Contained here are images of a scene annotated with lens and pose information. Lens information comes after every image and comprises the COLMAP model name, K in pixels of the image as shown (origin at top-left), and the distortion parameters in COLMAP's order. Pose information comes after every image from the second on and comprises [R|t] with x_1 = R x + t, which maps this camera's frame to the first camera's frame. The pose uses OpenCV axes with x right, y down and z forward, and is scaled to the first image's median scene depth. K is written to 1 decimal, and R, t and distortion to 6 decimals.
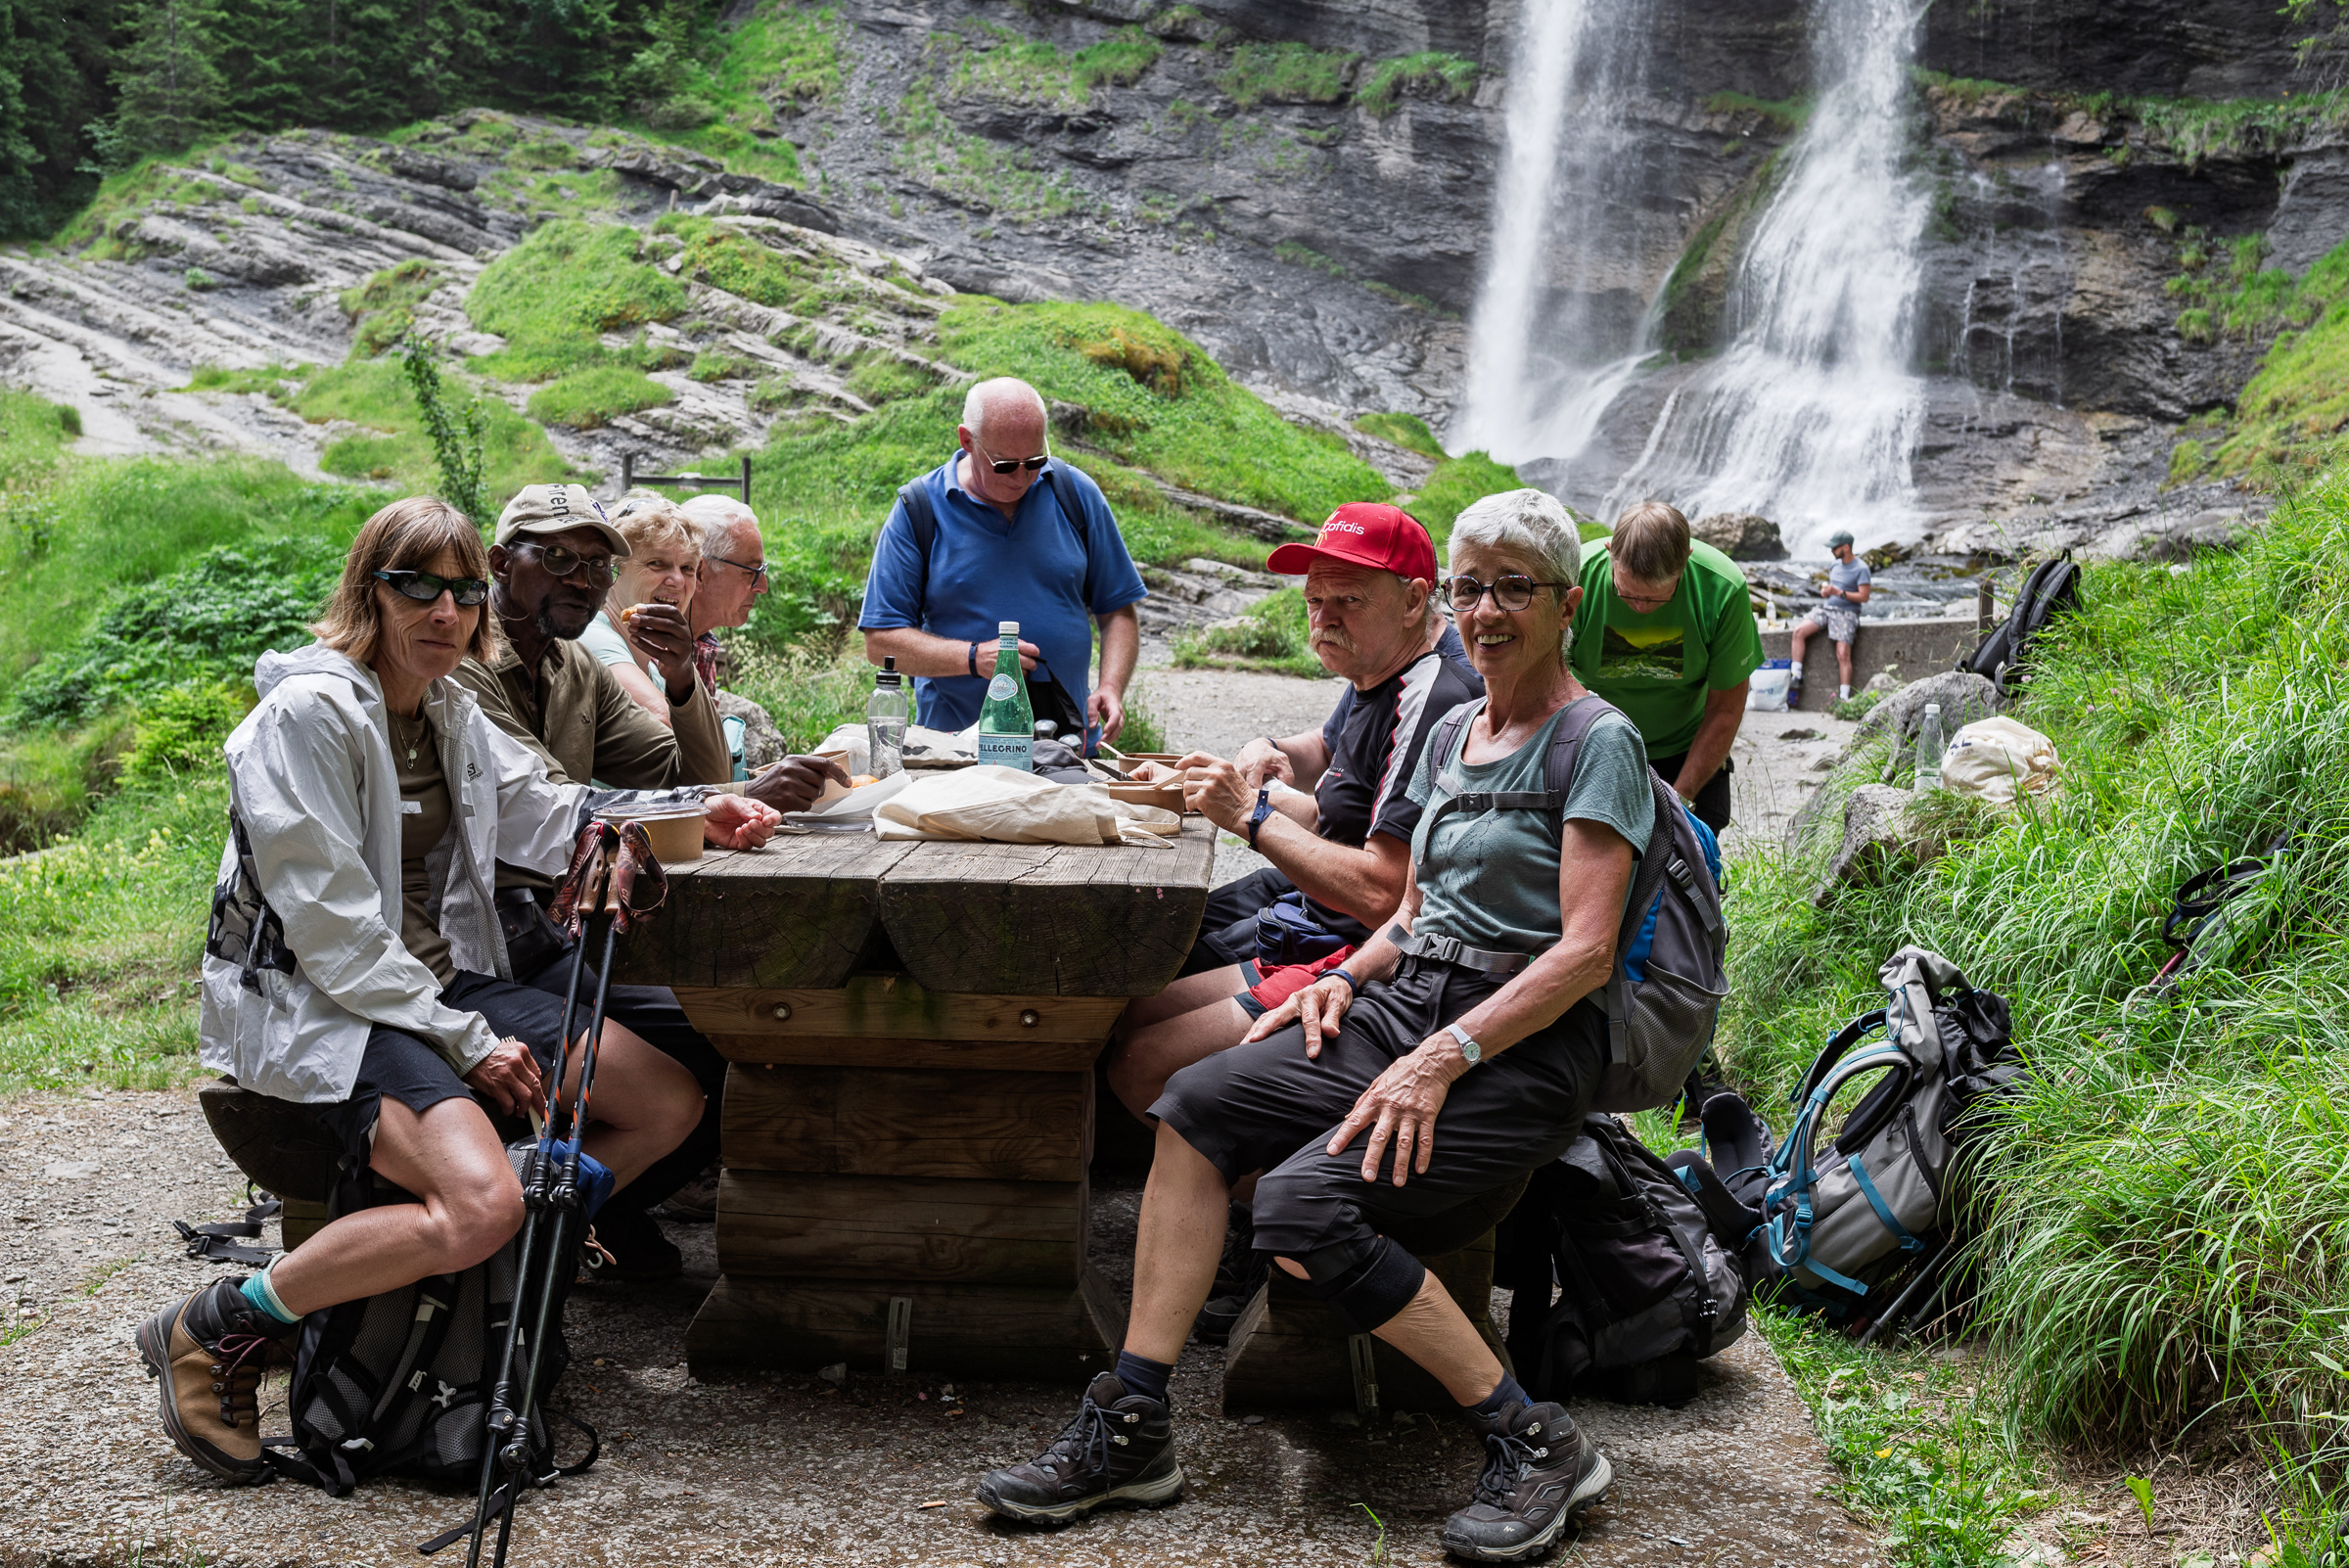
lens RADIAL K [[2681.8, 0, 1174.5], [0, 2681.8, 784.0], [0, 0, 1]] dist [-0.002576, 0.015304]
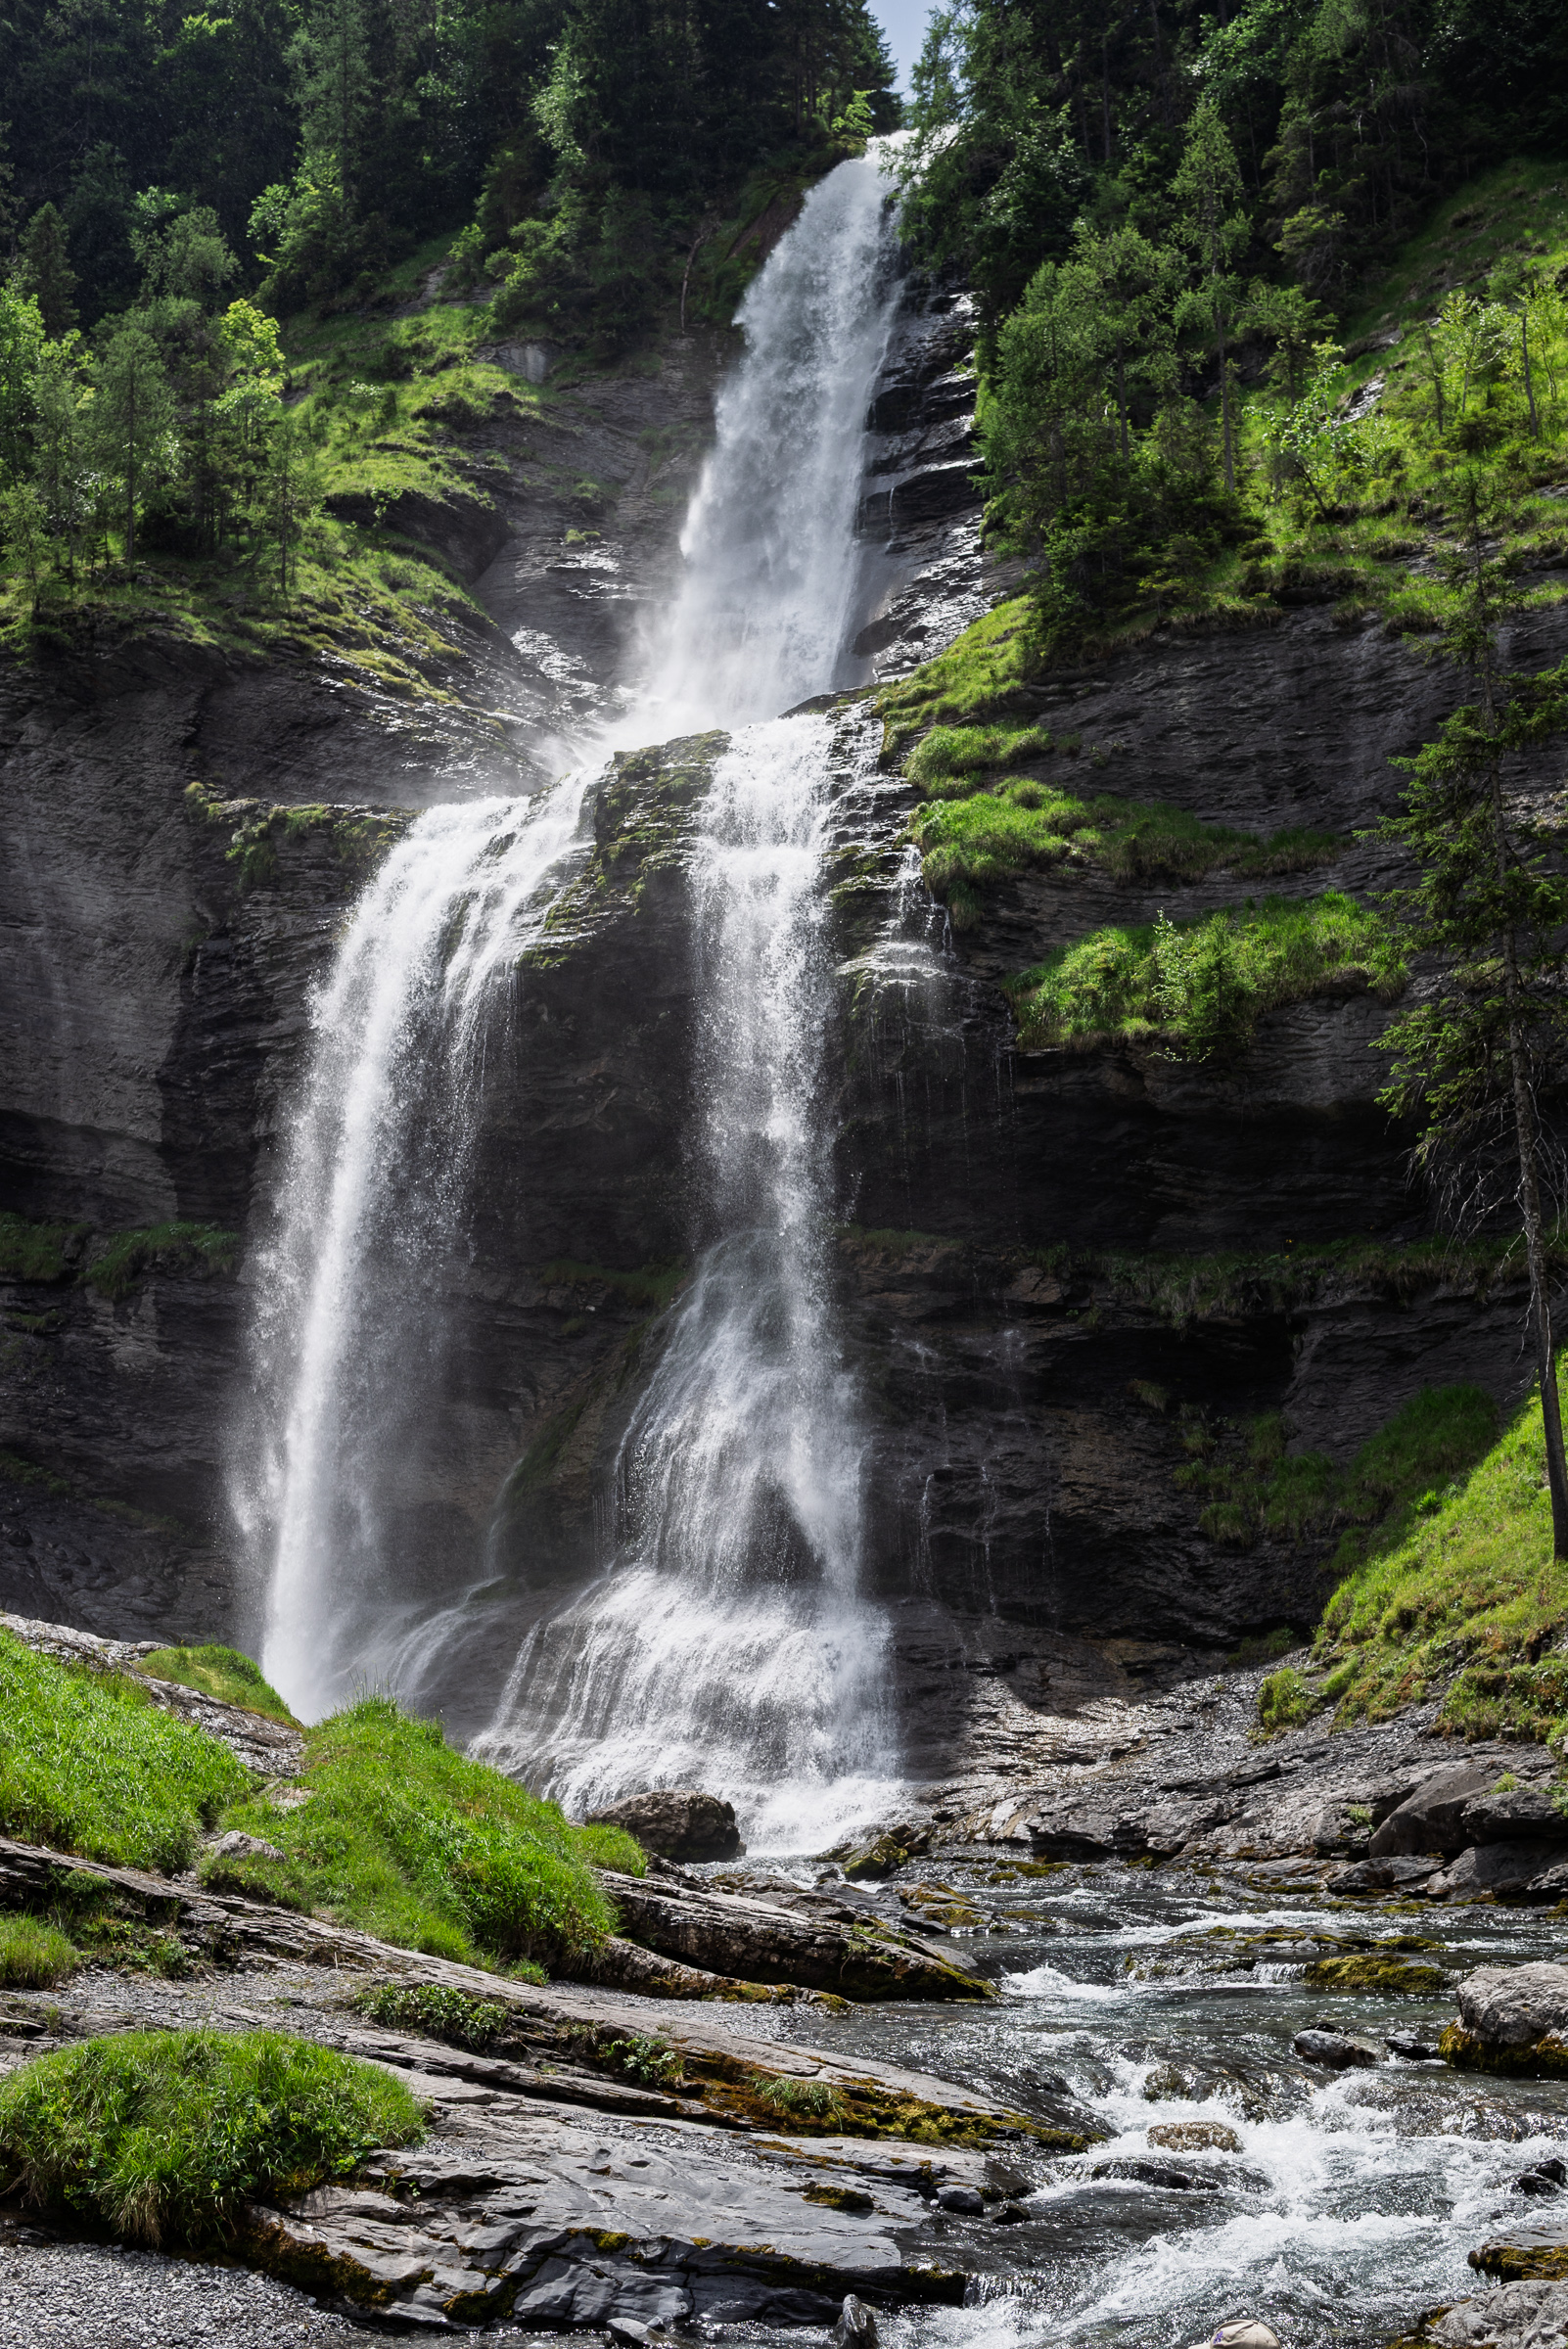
lens RADIAL K [[2689.0, 0, 775.1], [0, 2689.0, 1217.0], [0, 0, 1]] dist [-0.008505, 0.017615]
pose [[0.945641, 0.033649, 0.323466, 0.003774], [0.066290, 0.953806, -0.293018, -0.033652], [-0.318384, 0.298532, 0.899728, 0.290659]]
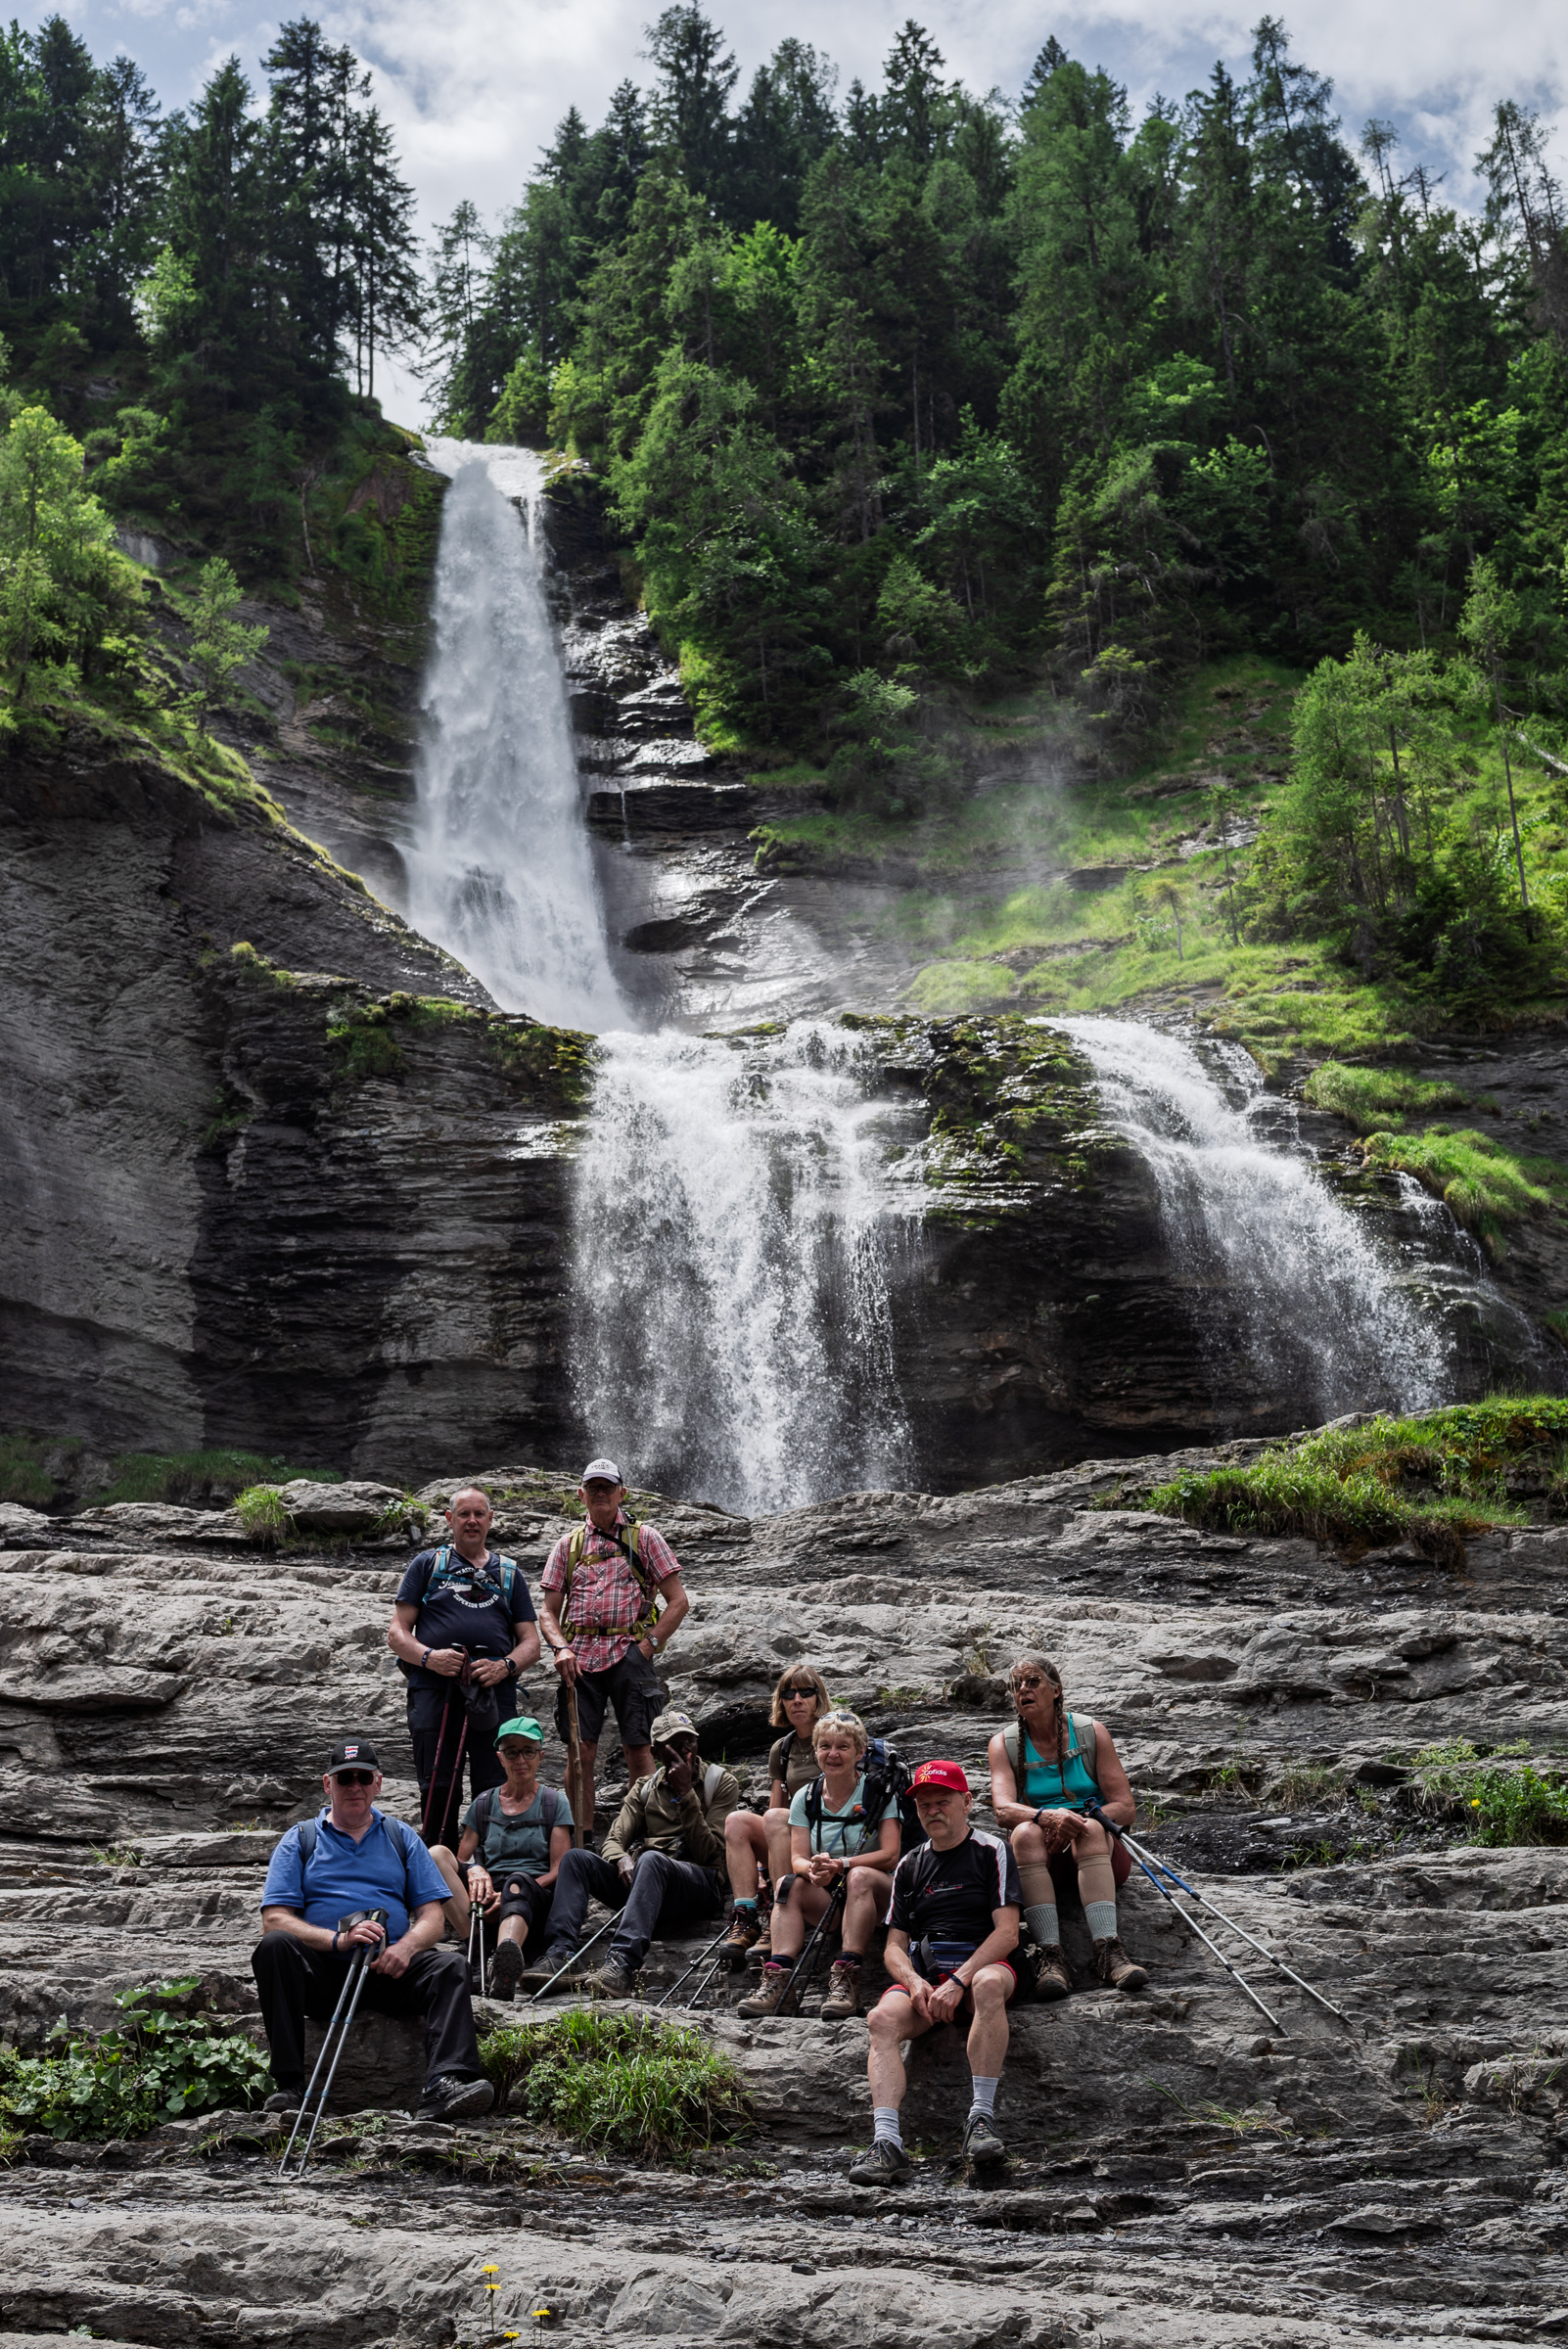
lens RADIAL K [[2681.8, 0, 791.1], [0, 2681.8, 1187.2], [0, 0, 1]] dist [-0.002576, 0.015304]
pose [[0.613339, 0.221846, 0.758023, -0.472023], [0.131983, 0.917459, -0.375298, -0.085416], [-0.778714, 0.330231, 0.533434, 0.698565]]
